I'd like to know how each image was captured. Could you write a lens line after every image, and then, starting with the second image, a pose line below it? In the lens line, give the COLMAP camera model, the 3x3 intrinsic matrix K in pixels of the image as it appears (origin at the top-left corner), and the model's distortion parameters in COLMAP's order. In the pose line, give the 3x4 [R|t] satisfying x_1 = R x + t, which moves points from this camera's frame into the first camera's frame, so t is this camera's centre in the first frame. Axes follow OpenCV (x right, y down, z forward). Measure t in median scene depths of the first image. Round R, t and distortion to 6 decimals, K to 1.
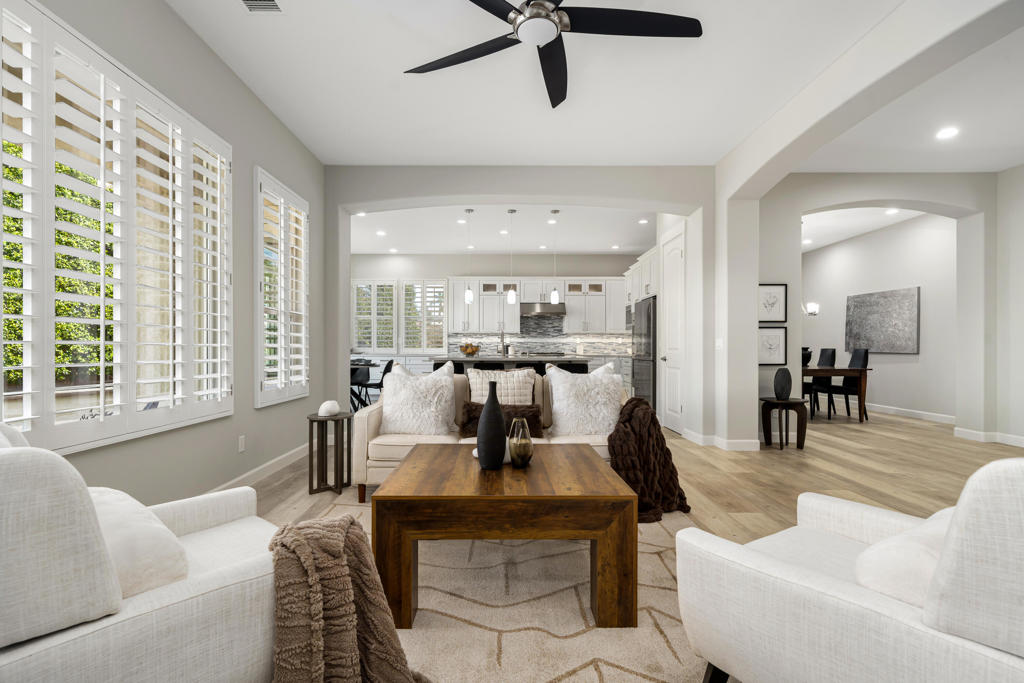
lens RADIAL K [[488.4, 0, 503.8], [0, 488.4, 345.1], [0, 0, 1]] dist [0.001289, -0.000390]
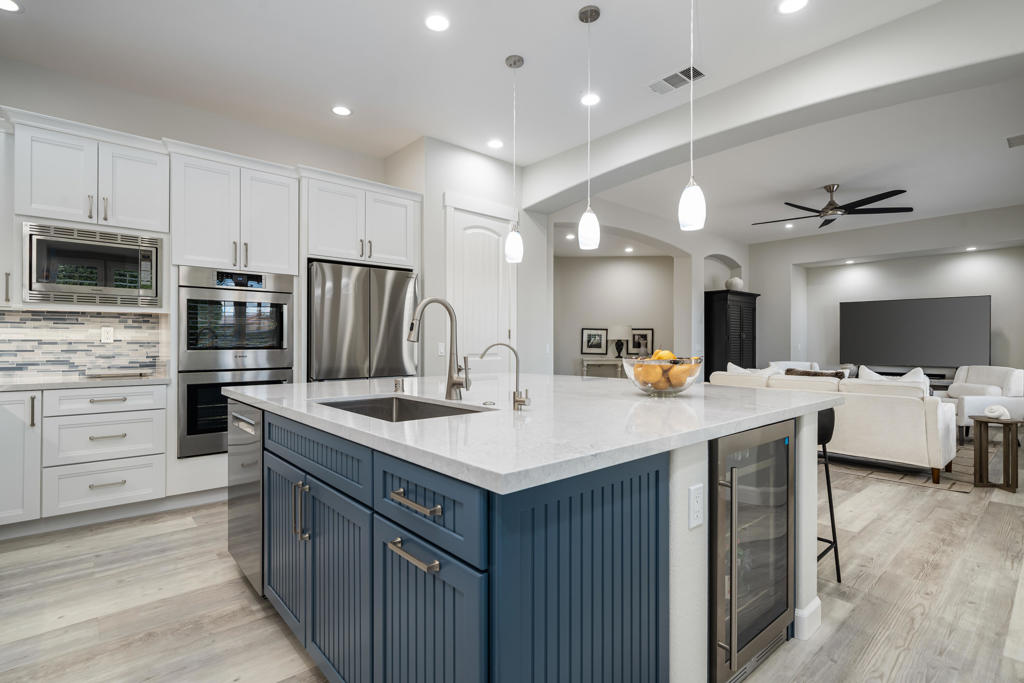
lens RADIAL K [[488.4, 0, 503.8], [0, 488.4, 345.1], [0, 0, 1]] dist [0.001289, -0.000390]
pose [[-0.656774, -0.002777, 0.754083, -0.292317], [-0.004763, 0.999989, -0.000467, -0.006954], [-0.754073, -0.003898, -0.656780, 1.625542]]
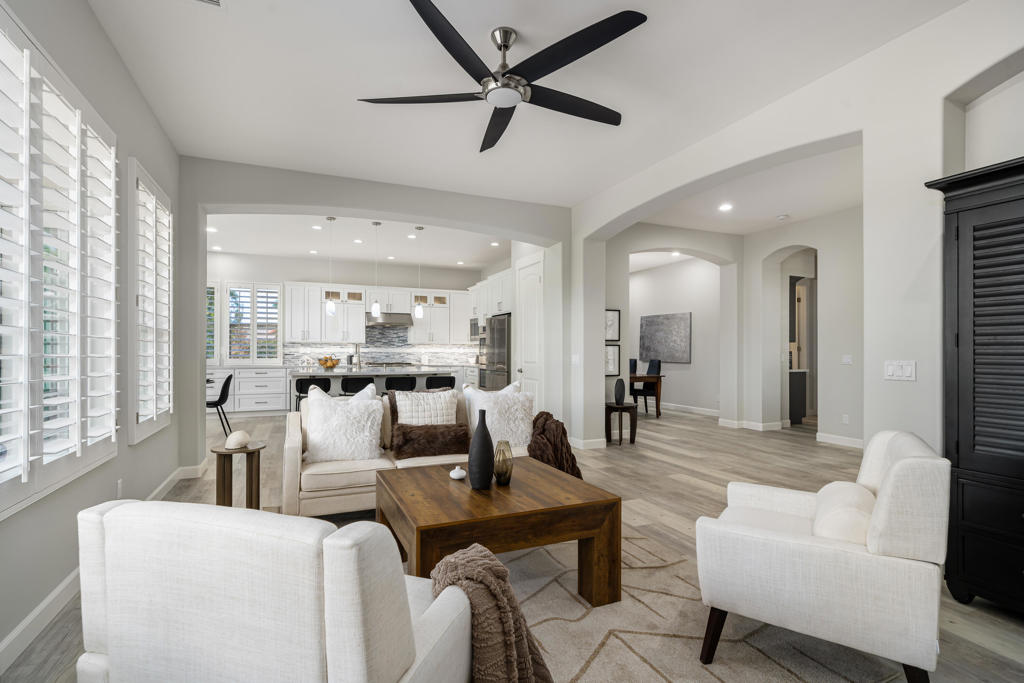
lens RADIAL K [[488.4, 0, 503.8], [0, 488.4, 345.1], [0, 0, 1]] dist [0.001289, -0.000390]
pose [[0.920054, 0.005270, 0.391755, -0.167234], [-0.003096, 0.999976, -0.006181, -0.026845], [-0.391778, 0.004474, 0.920049, -0.018888]]
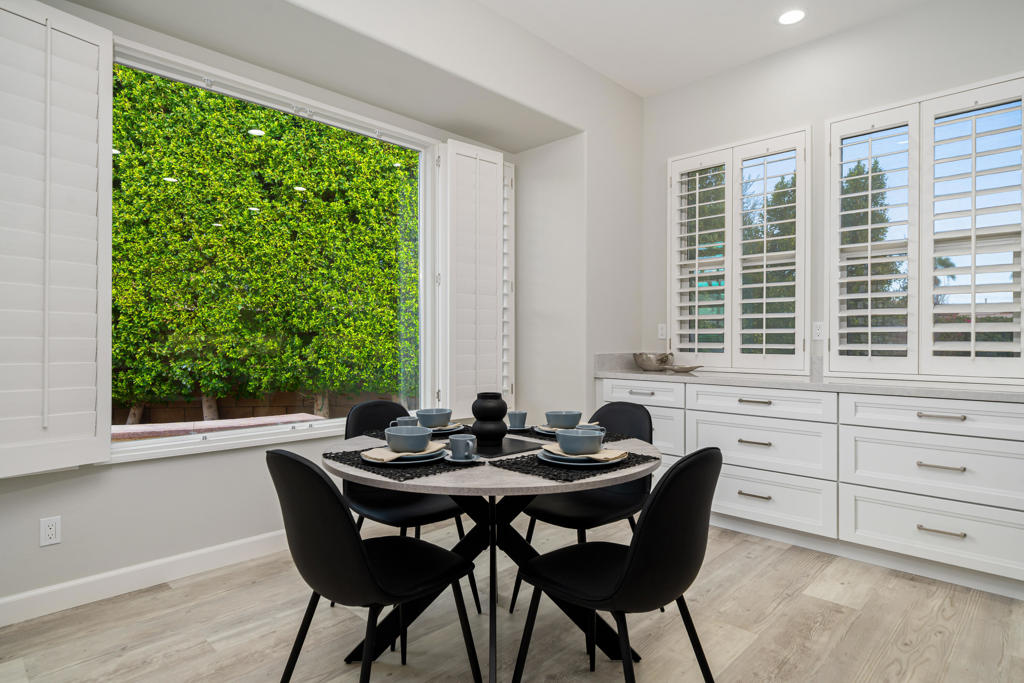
lens RADIAL K [[562.3, 0, 503.7], [0, 562.3, 340.2], [0, 0, 1]] dist [0.000918, -0.000063]
pose [[0.710143, -0.000765, -0.704057, -0.199609], [0.003114, 0.999993, 0.002055, -0.008733], [0.704050, -0.003652, 0.710141, 1.130550]]
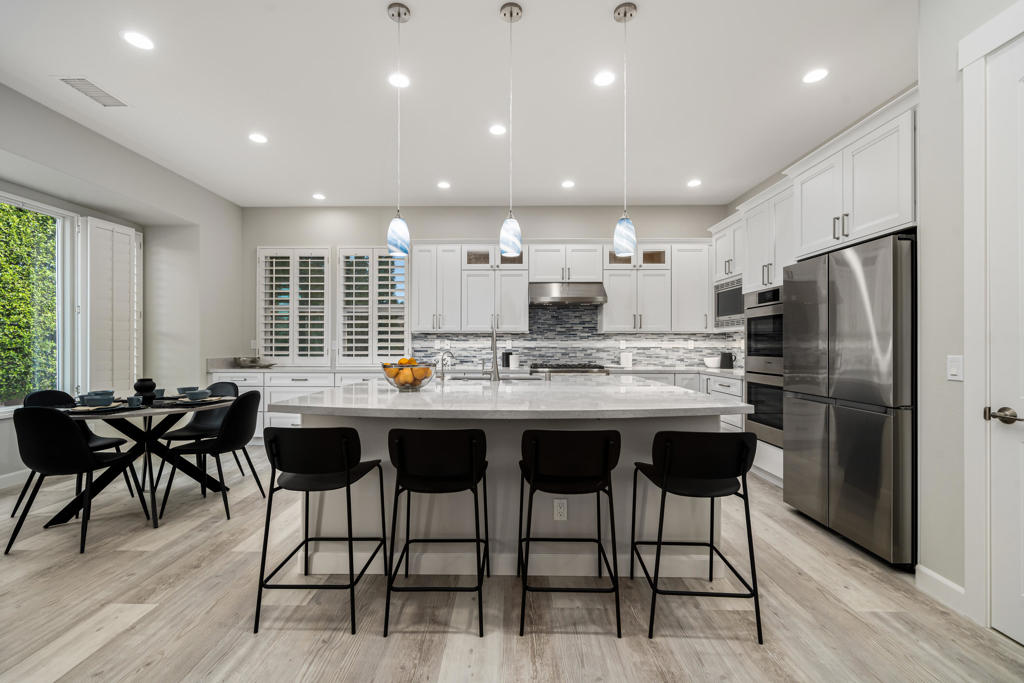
lens RADIAL K [[428.9, 0, 506.8], [0, 428.9, 343.7], [0, 0, 1]] dist [-0.000298, 0.000069]
pose [[0.999915, -0.001150, -0.012969, 0.023302], [0.001168, 0.999998, 0.001391, -0.020758], [0.012968, -0.001406, 0.999915, 0.823788]]
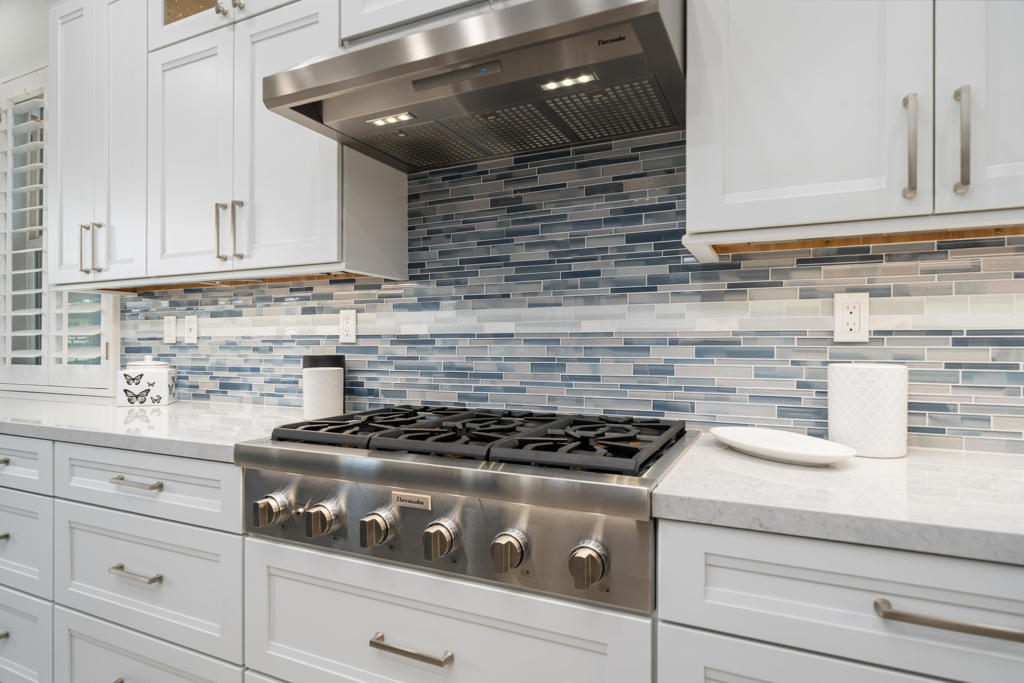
lens RADIAL K [[575.7, 0, 504.8], [0, 575.7, 344.6], [0, 0, 1]] dist [-0.000821, -0.000531]
pose [[0.901170, -0.002539, -0.433459, 0.250586], [0.005128, 0.999975, 0.004803, -0.007522], [0.433436, -0.006551, 0.901160, 1.538751]]
